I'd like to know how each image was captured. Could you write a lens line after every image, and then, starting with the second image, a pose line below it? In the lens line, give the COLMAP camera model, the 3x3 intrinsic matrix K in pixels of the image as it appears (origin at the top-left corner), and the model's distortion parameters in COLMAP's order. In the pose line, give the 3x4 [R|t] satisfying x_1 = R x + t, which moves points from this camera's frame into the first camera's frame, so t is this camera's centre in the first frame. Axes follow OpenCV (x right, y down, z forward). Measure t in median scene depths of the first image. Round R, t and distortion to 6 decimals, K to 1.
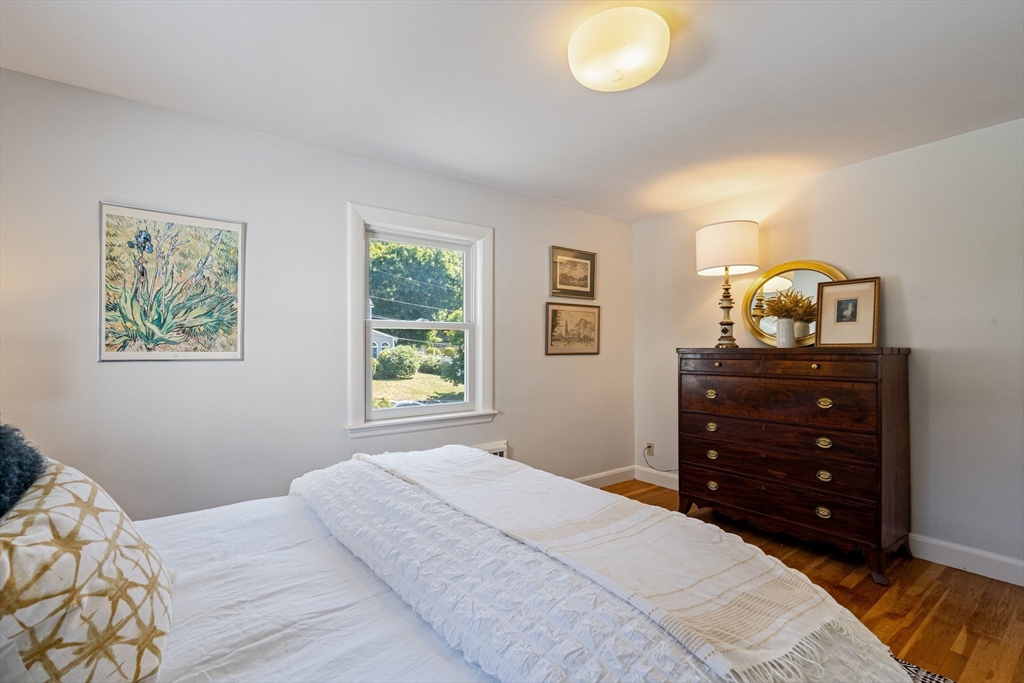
lens RADIAL K [[464.4, 0, 508.6], [0, 464.4, 345.1], [0, 0, 1]] dist [-0.003277, 0.000060]
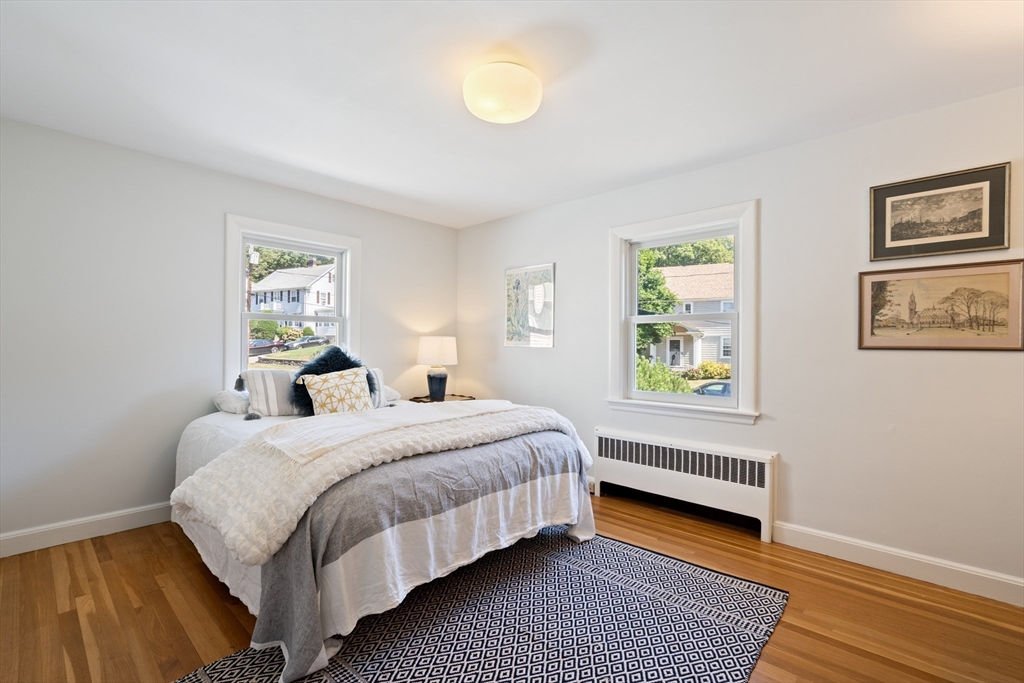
lens RADIAL K [[464.4, 0, 505.9], [0, 464.4, 342.5], [0, 0, 1]] dist [-0.003277, 0.000060]
pose [[0.170726, -0.003688, -0.985312, 0.659762], [-0.003223, 0.999986, -0.004301, 0.015964], [0.985313, 0.003910, 0.170711, 0.361158]]
